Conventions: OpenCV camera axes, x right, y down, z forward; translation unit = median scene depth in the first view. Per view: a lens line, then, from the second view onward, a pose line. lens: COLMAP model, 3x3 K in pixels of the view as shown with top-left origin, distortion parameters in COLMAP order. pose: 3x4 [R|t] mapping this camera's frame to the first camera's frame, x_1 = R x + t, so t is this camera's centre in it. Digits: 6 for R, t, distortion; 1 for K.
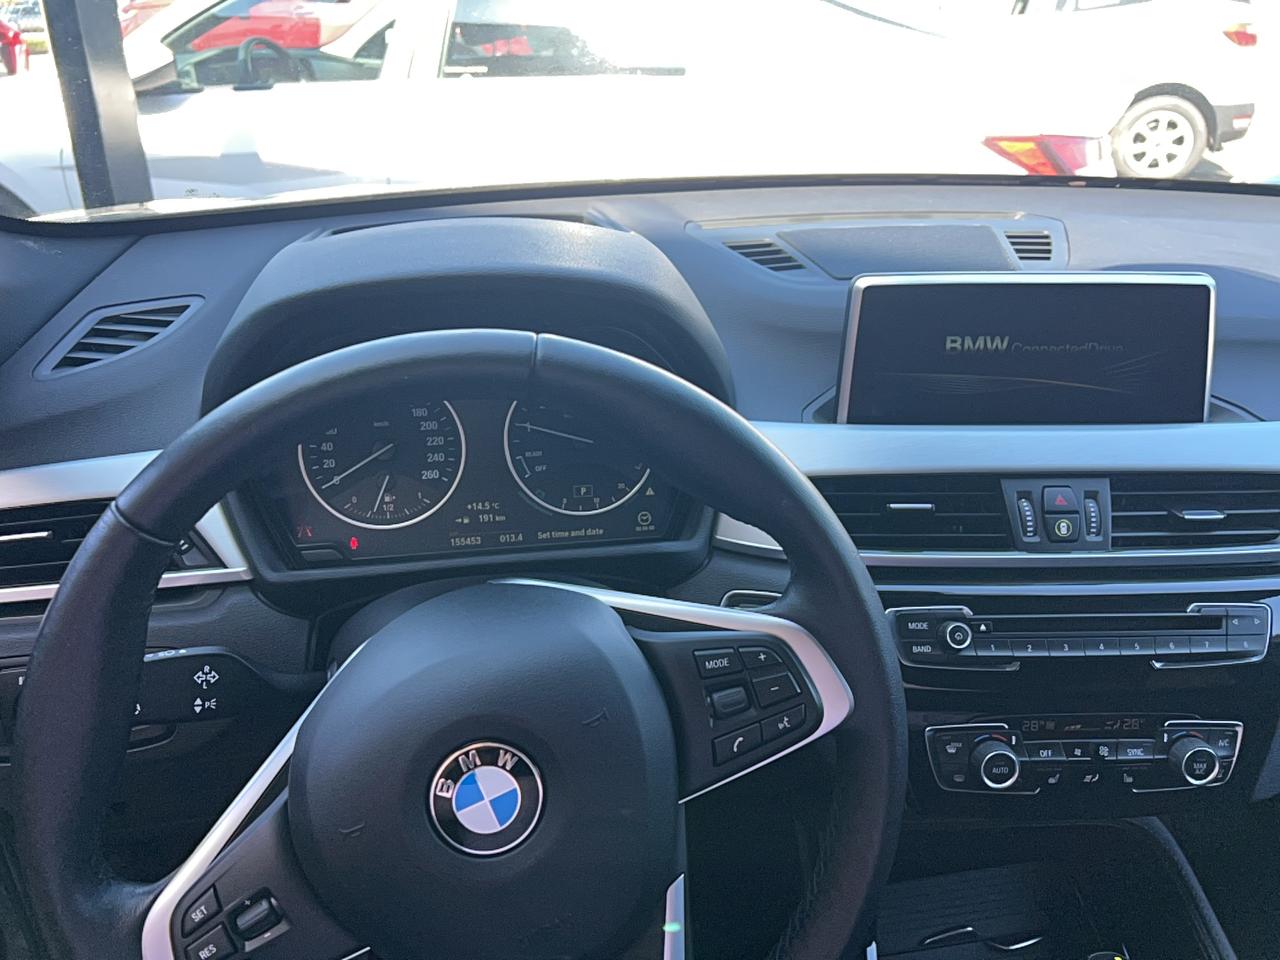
lens RADIAL K [[973.9, 0, 639.3], [0, 973.9, 481.5], [0, 0, 1]] dist [0.001470, -0.000185]
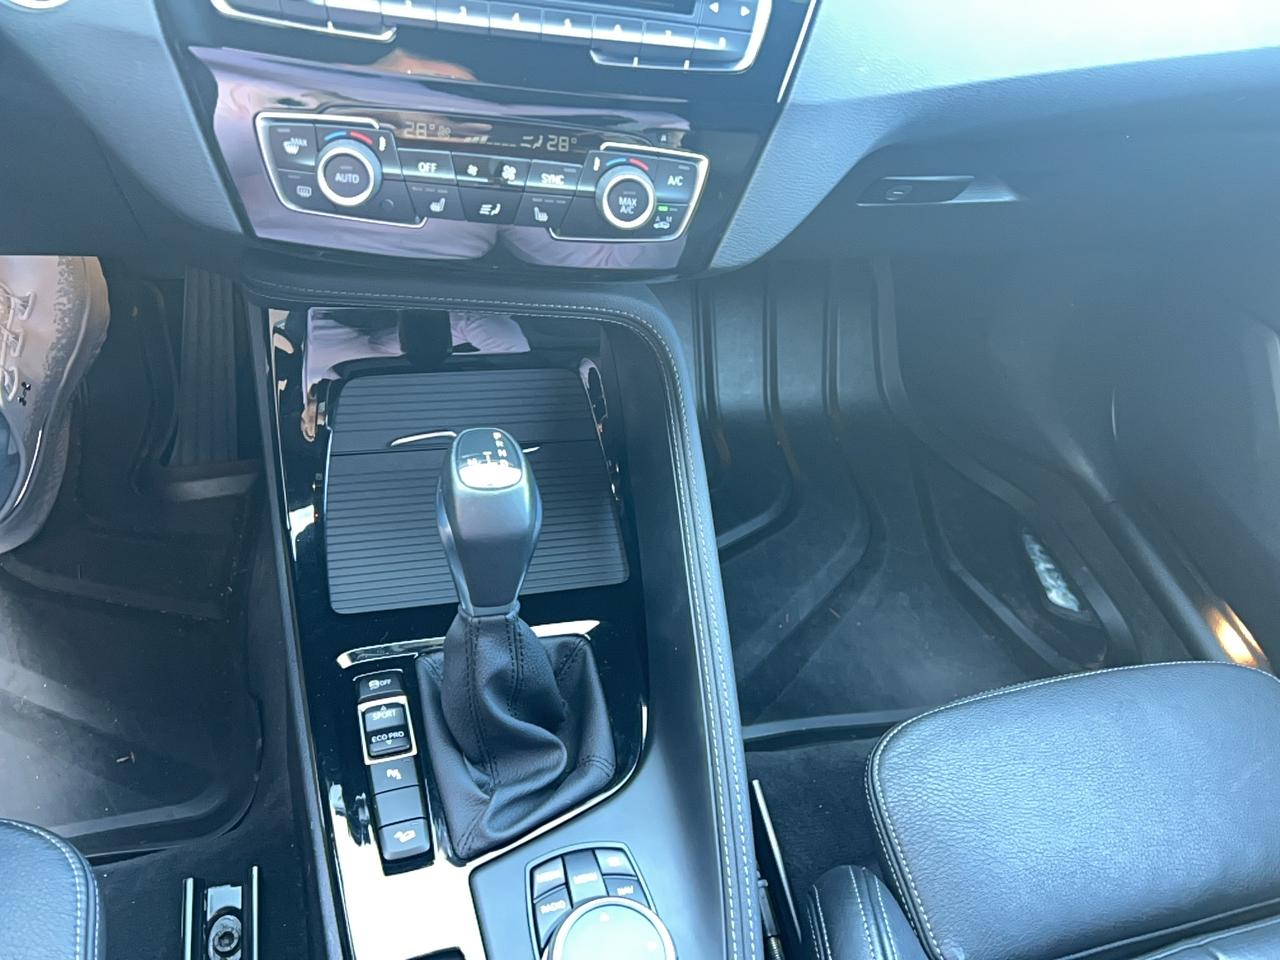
lens RADIAL K [[973.9, 0, 640.8], [0, 973.9, 479.0], [0, 0, 1]] dist [0.001470, -0.000185]
pose [[0.987468, 0.053284, 0.148551, 0.478063], [-0.105636, 0.922479, 0.371314, 0.206310], [-0.117251, -0.382353, 0.916547, 0.224750]]
